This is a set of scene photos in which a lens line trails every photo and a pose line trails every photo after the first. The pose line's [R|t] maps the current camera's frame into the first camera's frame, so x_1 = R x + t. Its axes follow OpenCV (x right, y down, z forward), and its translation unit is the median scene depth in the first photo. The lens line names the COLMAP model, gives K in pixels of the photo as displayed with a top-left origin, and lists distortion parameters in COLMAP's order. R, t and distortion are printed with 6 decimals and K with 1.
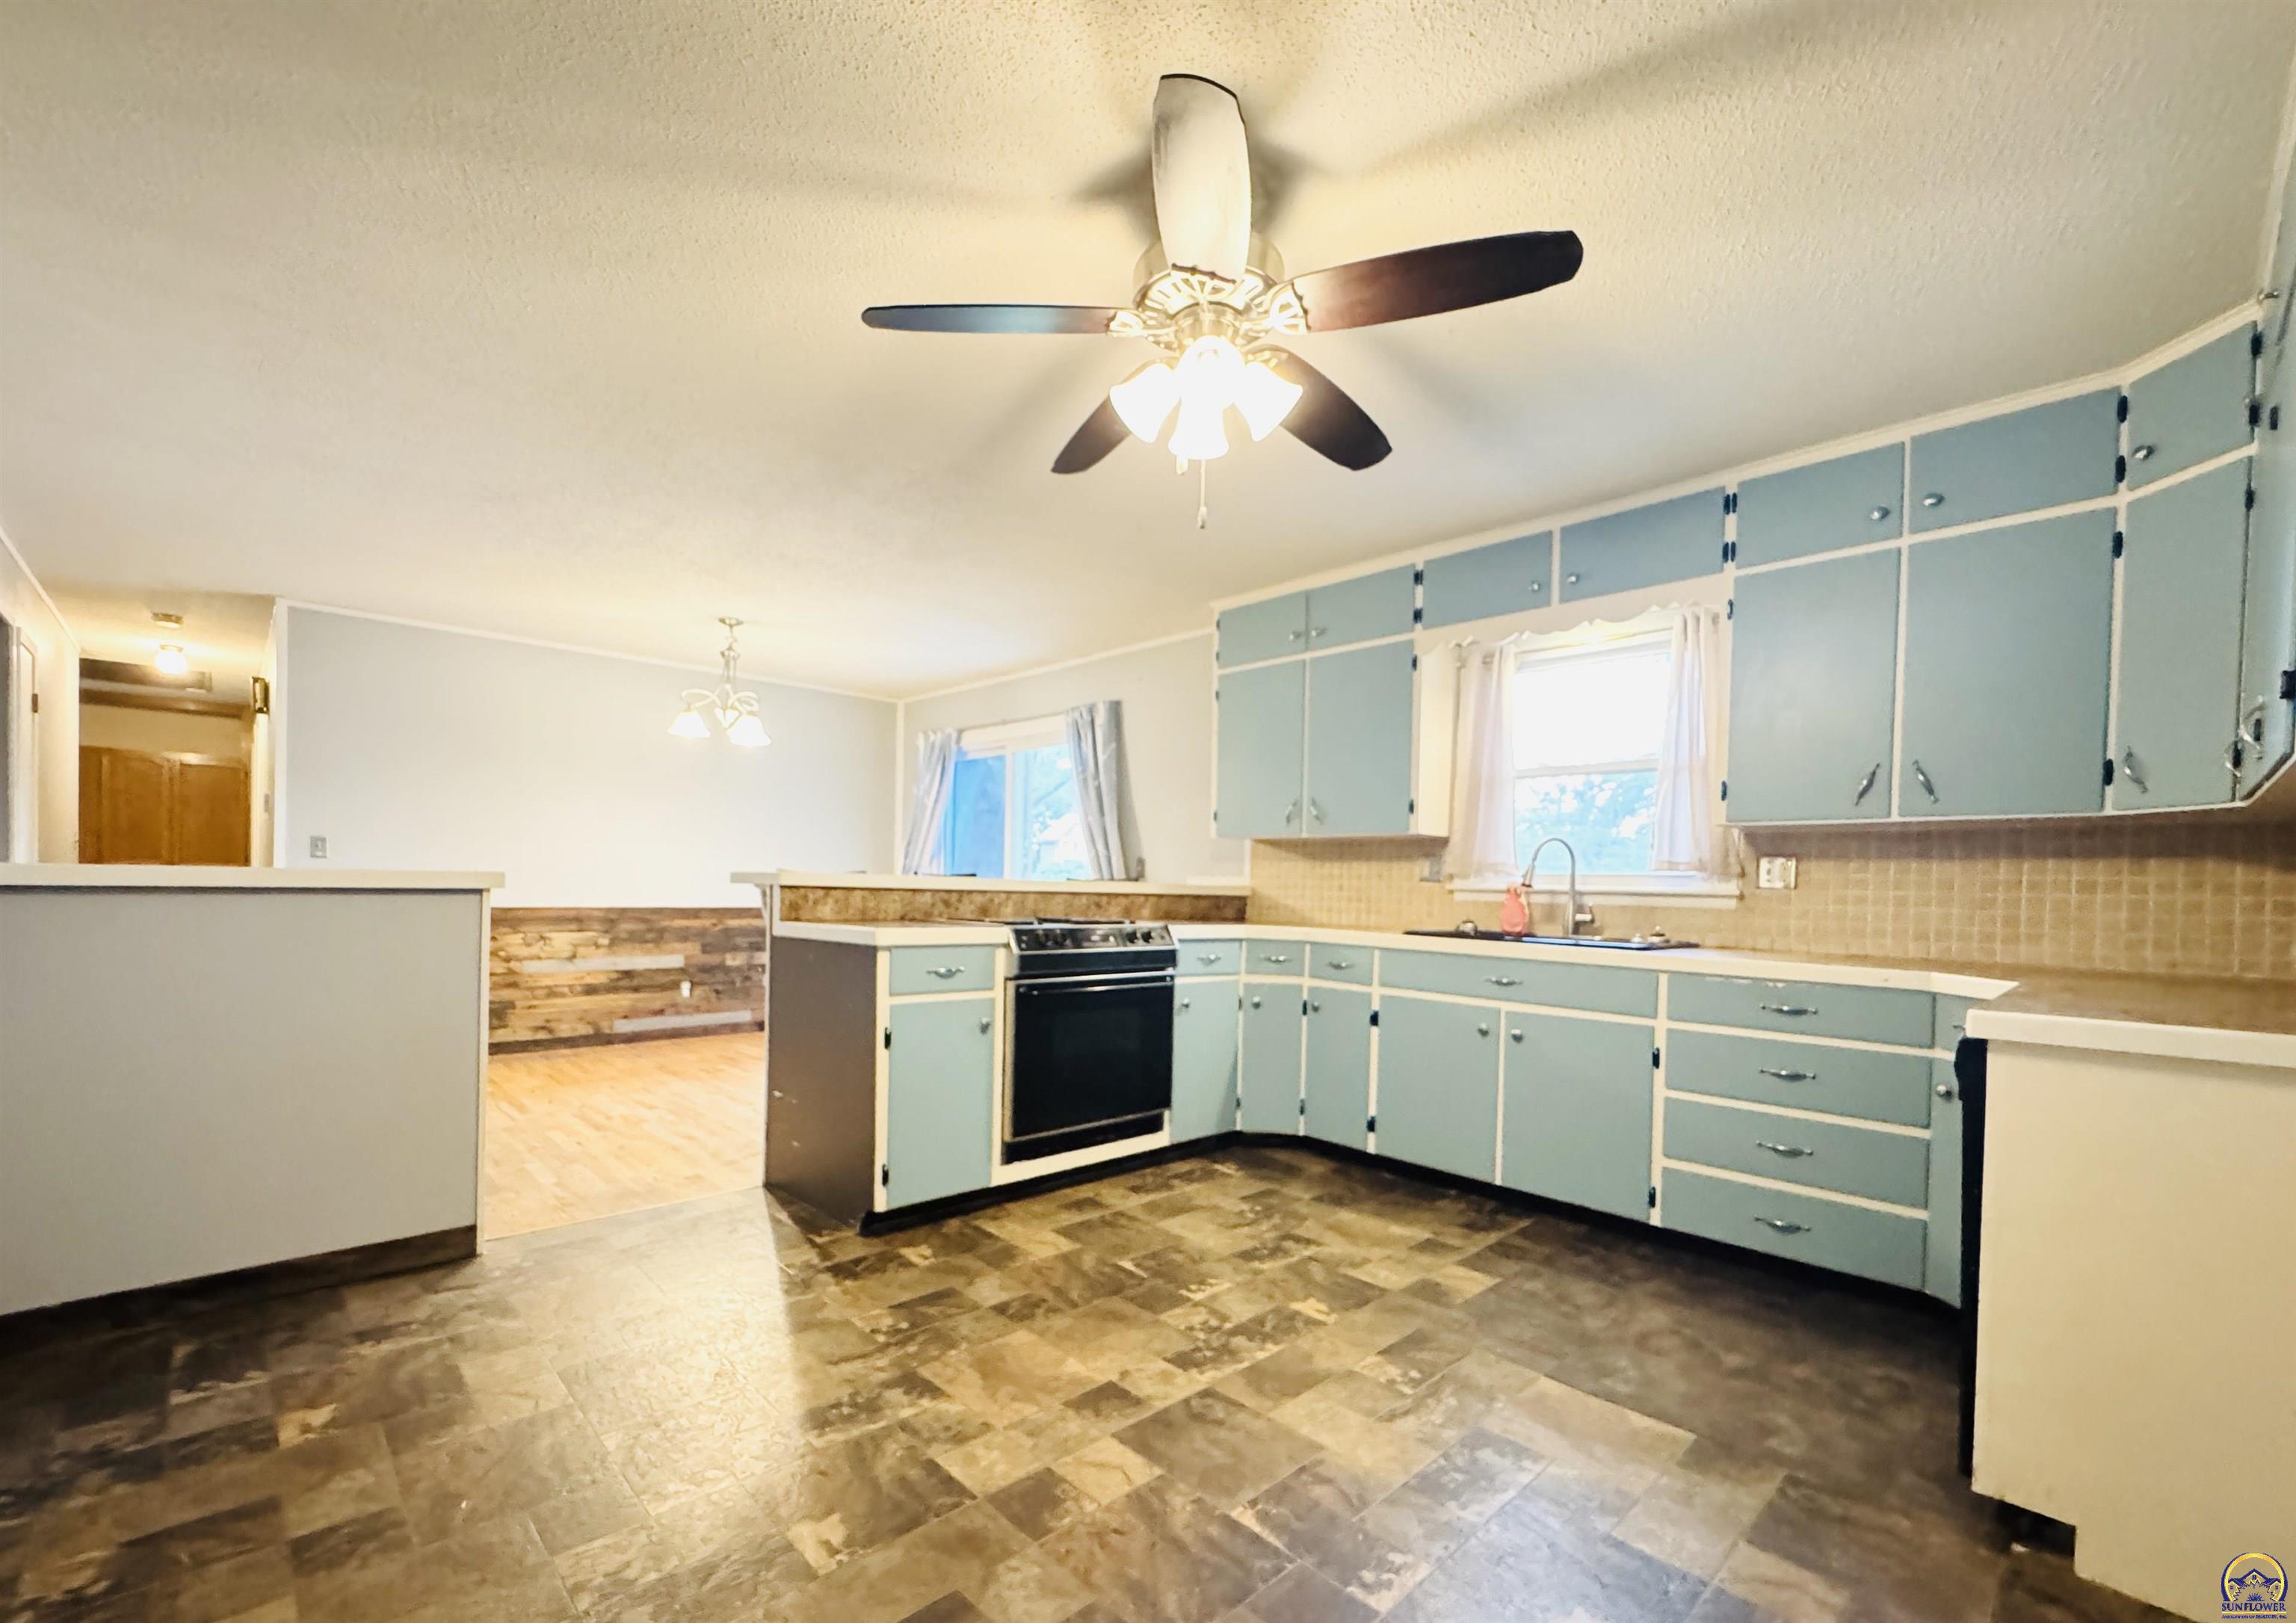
lens RADIAL K [[961.3, 0, 1070.9], [0, 961.3, 903.7], [0, 0, 1]] dist [-0.002125, -0.000355]
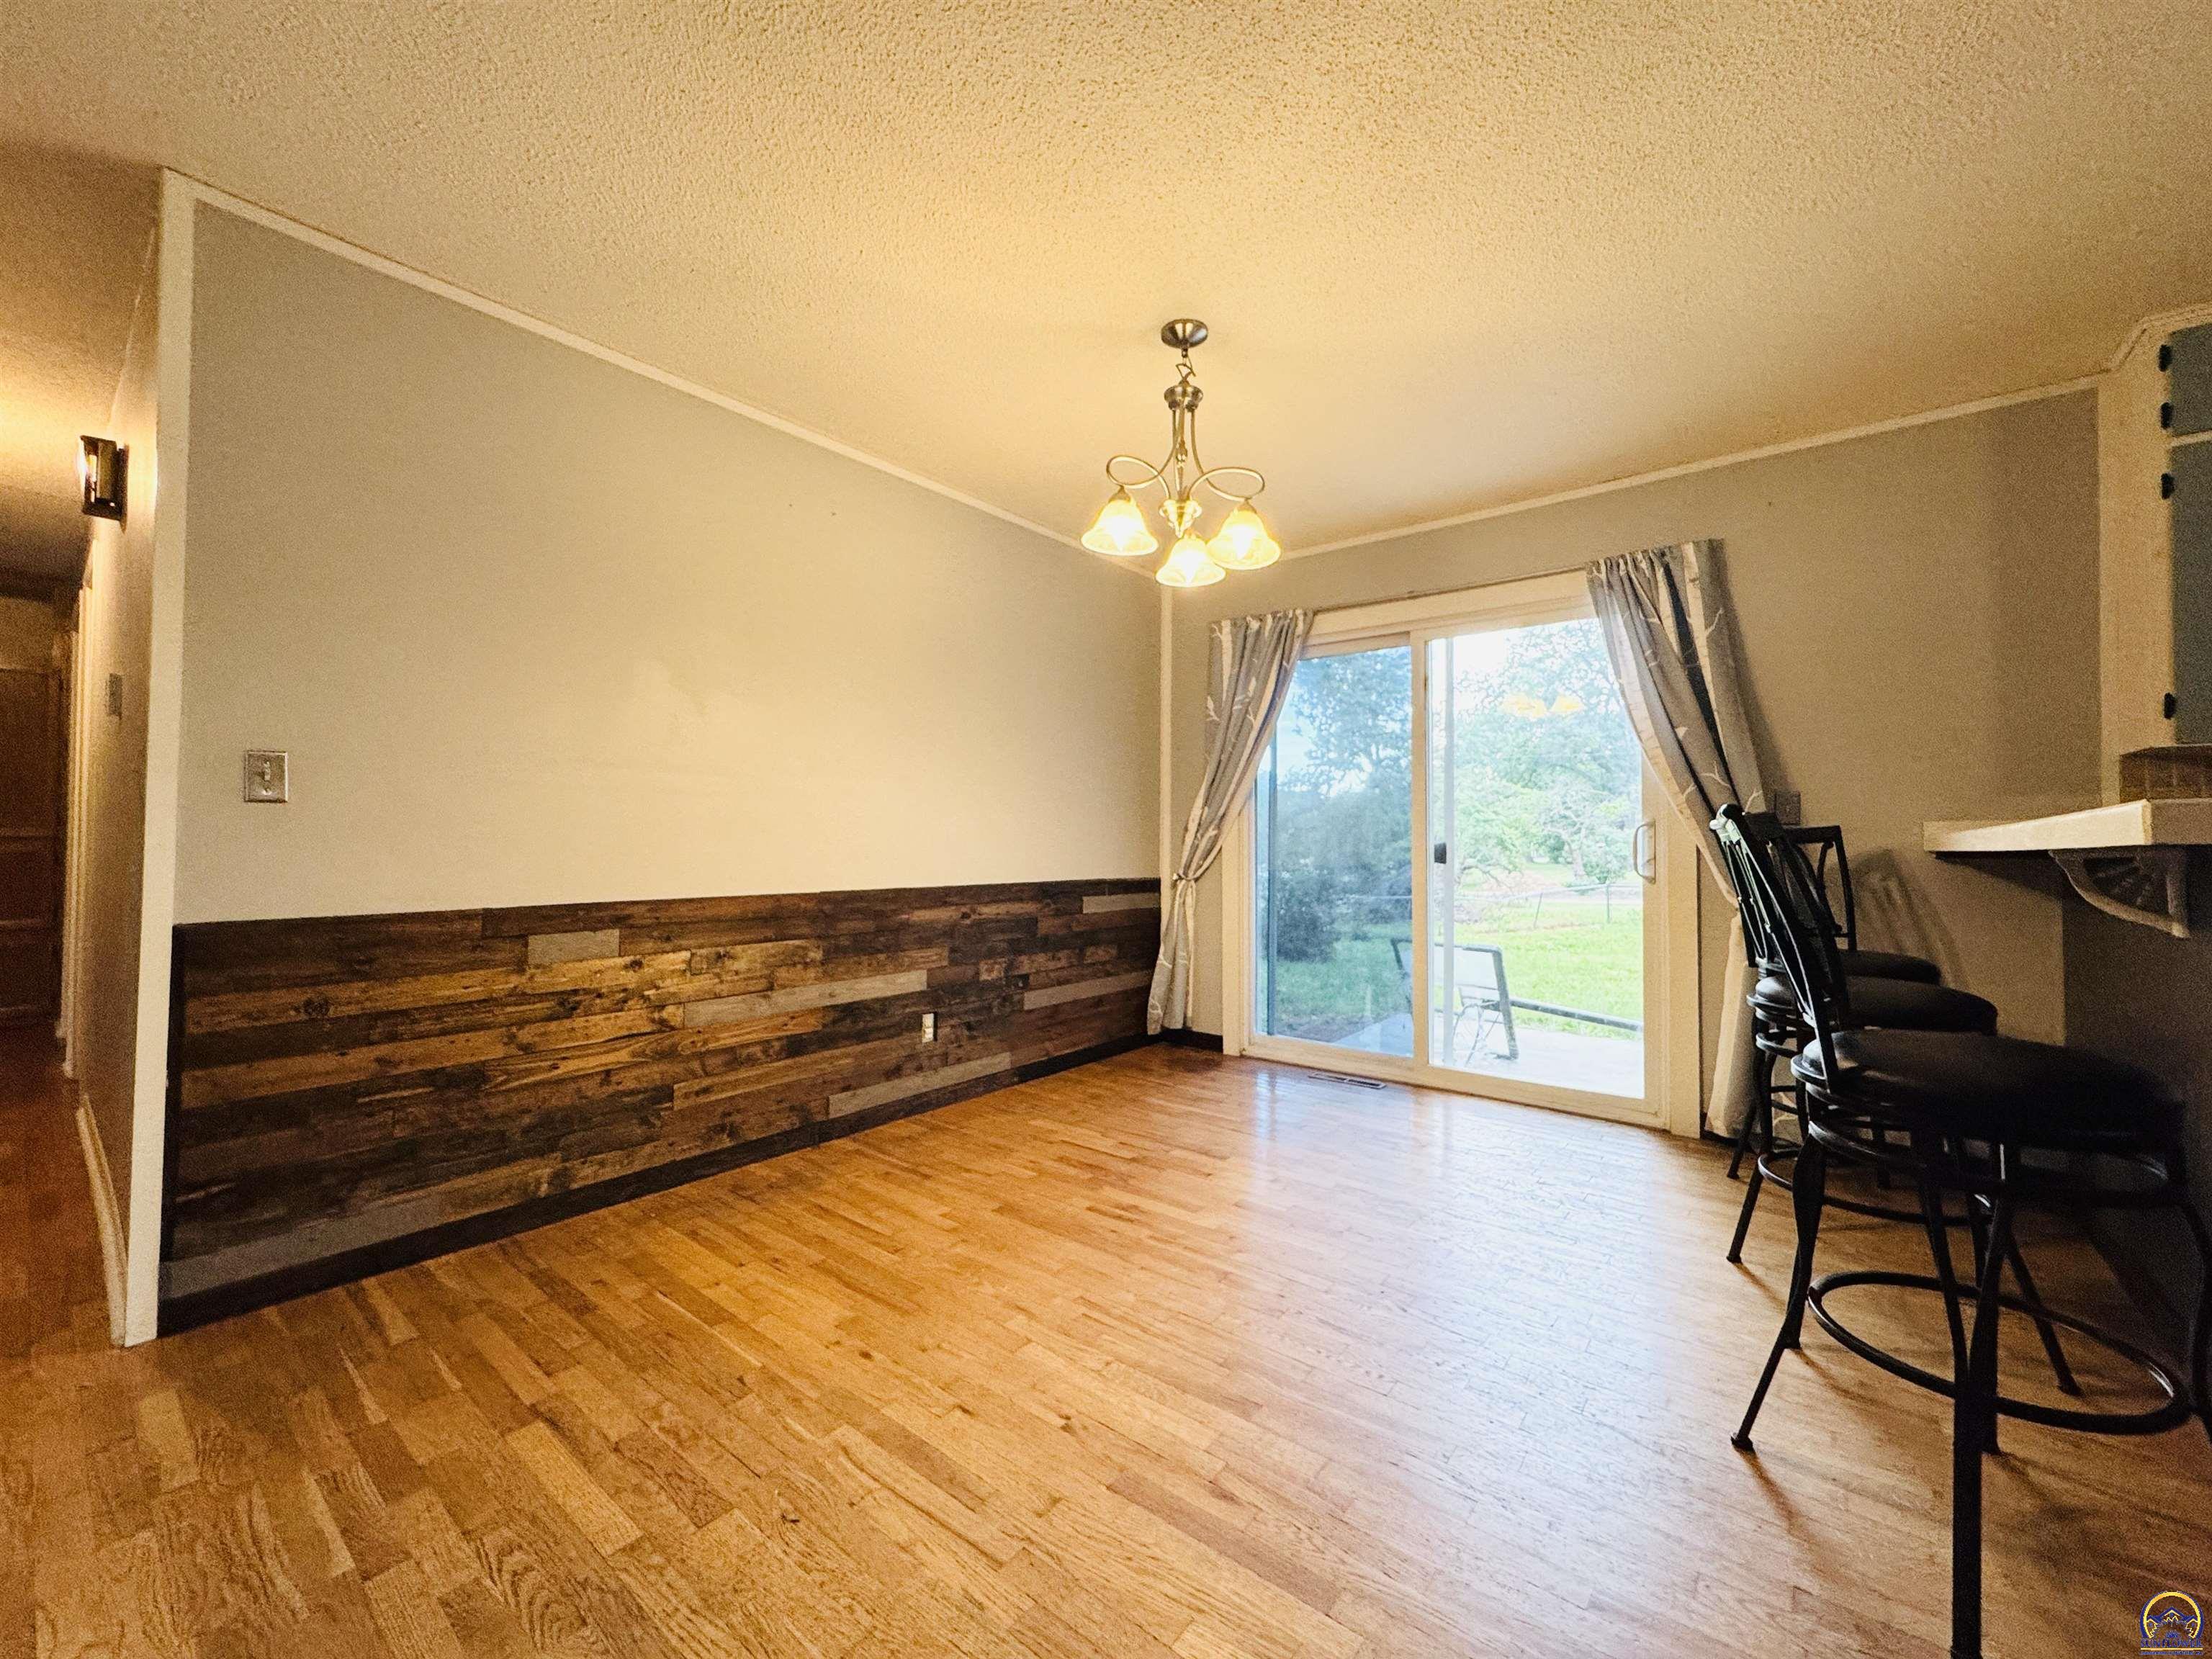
lens RADIAL K [[879.7, 0, 1098.7], [0, 879.7, 827.8], [0, 0, 1]] dist [-0.002629, -0.000205]
pose [[0.986743, -0.014860, 0.161607, -0.558046], [0.020845, 0.999156, -0.035405, -0.017911], [-0.160944, 0.038304, 0.986220, 0.647021]]
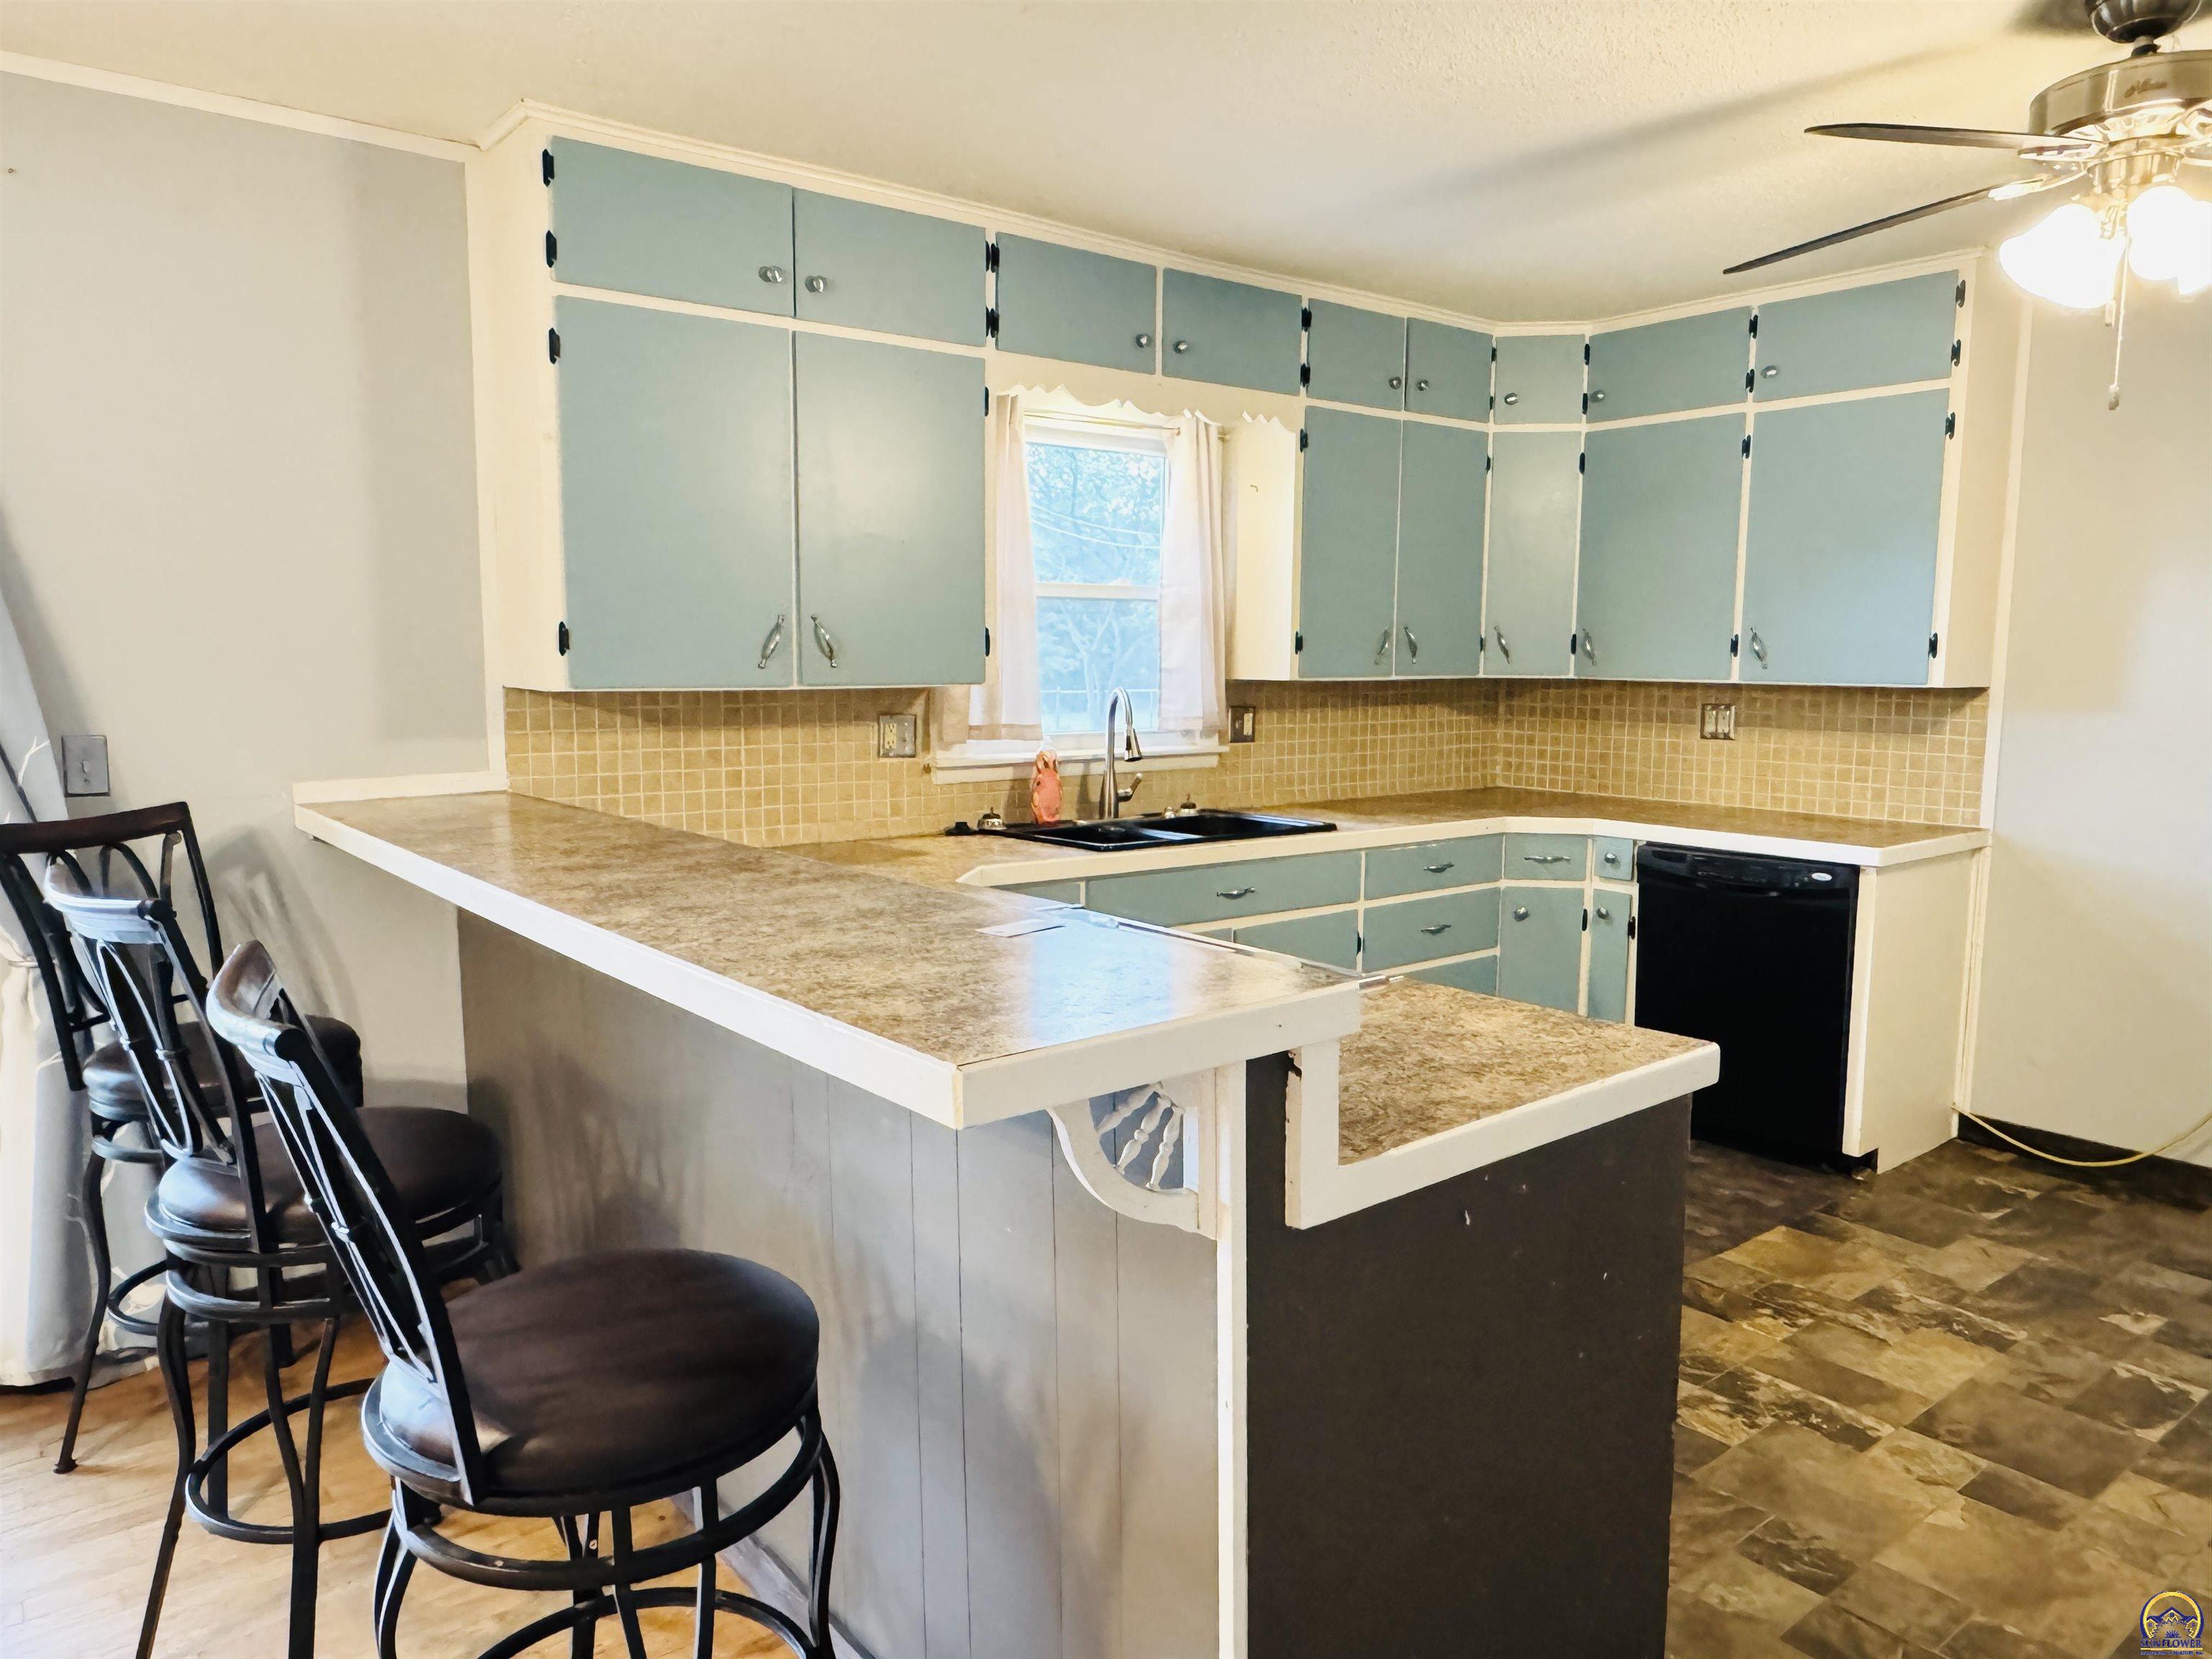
lens RADIAL K [[1476.8, 0, 1099.3], [0, 1476.8, 837.4], [0, 0, 1]] dist [-0.003699, 0.002028]
pose [[0.057632, -0.145765, 0.987639, -0.518628], [0.022728, 0.989219, 0.144672, -0.098396], [-0.998079, 0.014110, 0.060324, 0.768886]]
